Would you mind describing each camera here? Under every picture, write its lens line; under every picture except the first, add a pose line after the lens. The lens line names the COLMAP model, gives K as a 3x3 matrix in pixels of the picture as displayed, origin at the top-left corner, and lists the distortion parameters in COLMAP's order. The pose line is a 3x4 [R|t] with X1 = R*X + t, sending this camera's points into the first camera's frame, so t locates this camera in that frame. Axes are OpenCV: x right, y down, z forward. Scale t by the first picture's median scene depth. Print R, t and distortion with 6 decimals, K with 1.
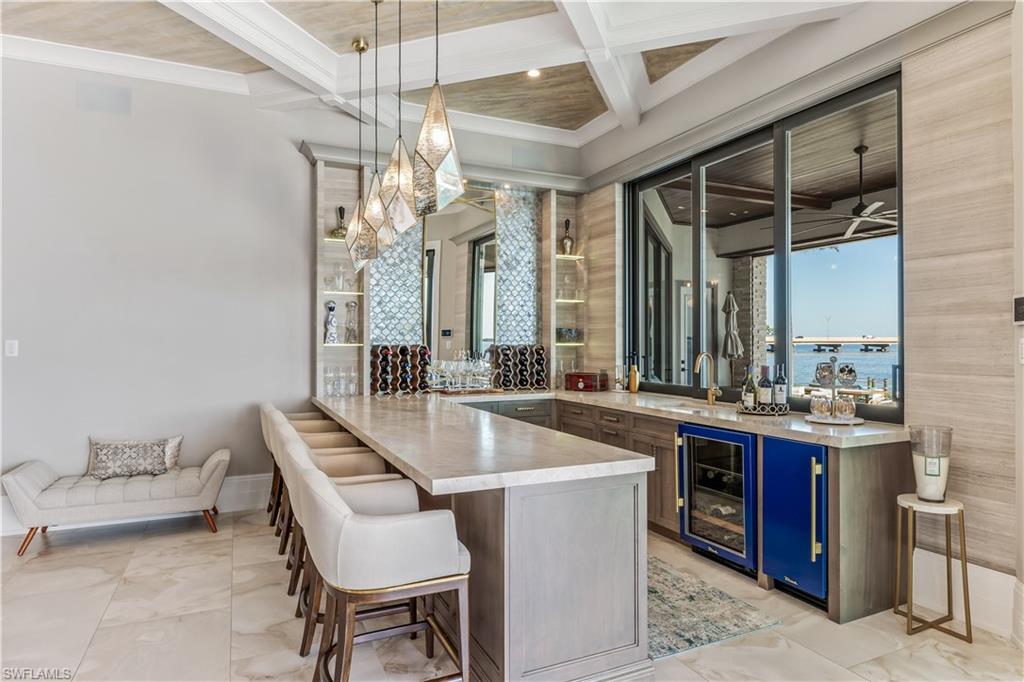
lens RADIAL K [[578.1, 0, 521.6], [0, 578.1, 346.3], [0, 0, 1]] dist [-0.032442, 0.001149]
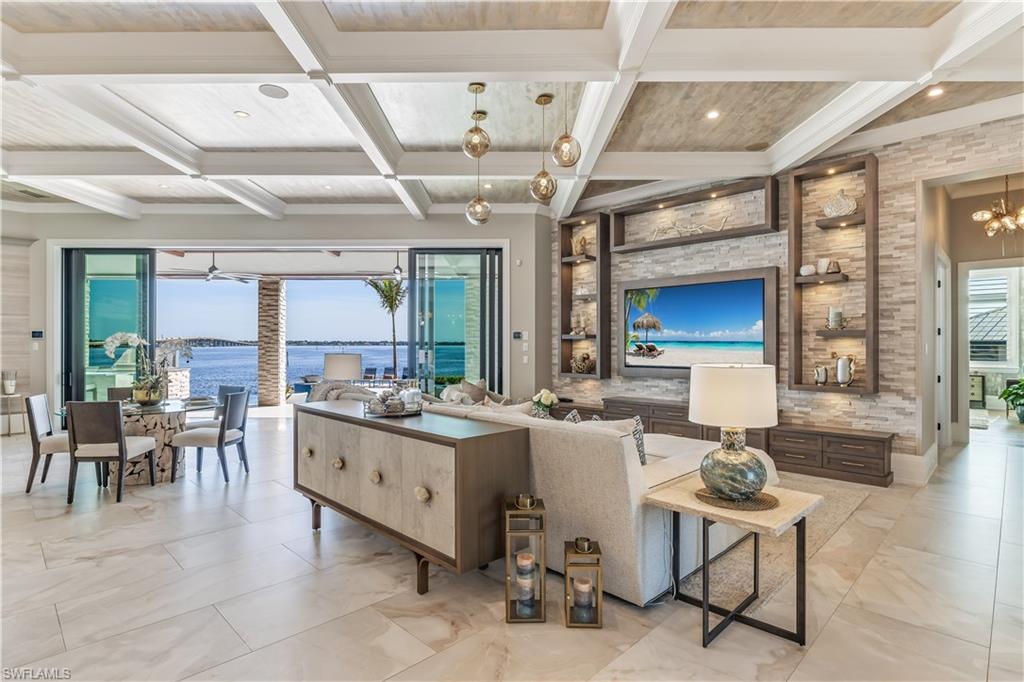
lens RADIAL K [[515.4, 0, 511.2], [0, 515.4, 345.7], [0, 0, 1]] dist [-0.001839, -0.000206]
pose [[-0.341846, 0.000761, 0.939756, -1.673602], [0.006990, 0.999974, 0.001733, 0.010265], [-0.939730, 0.007162, -0.341843, -0.363701]]
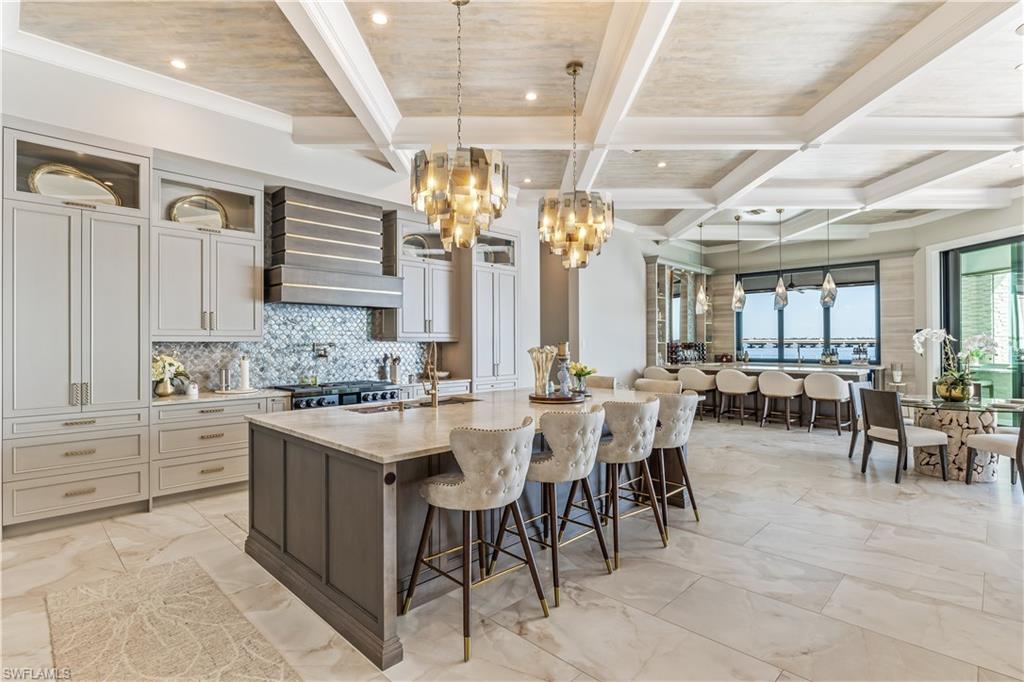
lens RADIAL K [[497.1, 0, 510.3], [0, 497.1, 339.9], [0, 0, 1]] dist [-0.007904, -0.000281]
pose [[0.939057, 0.002297, 0.343754, -1.615654], [0.003224, 0.999875, -0.015488, 0.017283], [-0.343747, 0.015653, 0.938932, -0.685937]]
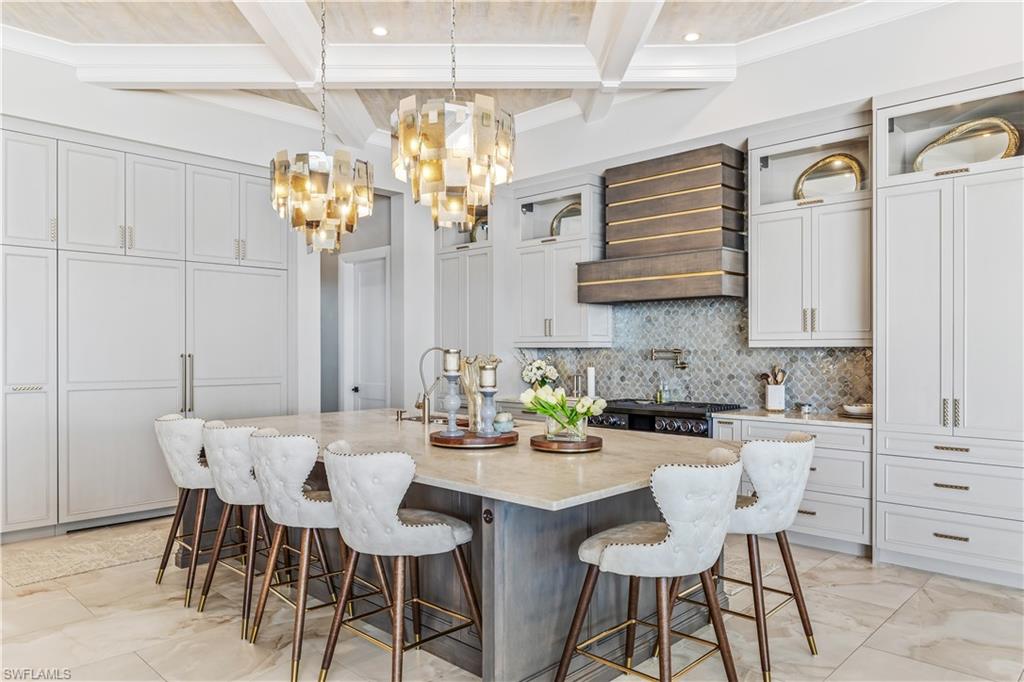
lens RADIAL K [[708.7, 0, 505.6], [0, 708.7, 339.9], [0, 0, 1]] dist [0.034504, -0.001758]
pose [[0.334859, -0.007672, -0.942237, -0.486217], [-0.009448, 0.999889, -0.011499, 0.004750], [0.942221, 0.012752, 0.334749, -0.124758]]
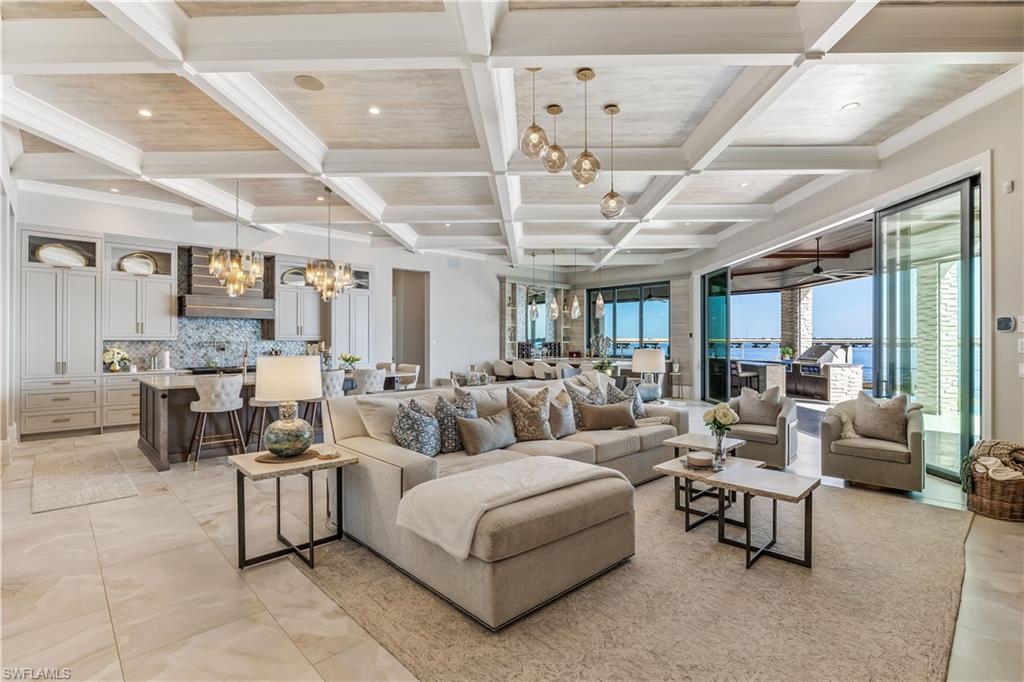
lens RADIAL K [[497.1, 0, 518.9], [0, 497.1, 334.9], [0, 0, 1]] dist [-0.007904, -0.000281]
pose [[0.947748, 0.008891, 0.318897, -1.152035], [-0.001292, 0.999710, -0.024033, 0.024578], [-0.319018, 0.022366, 0.947485, -1.571758]]
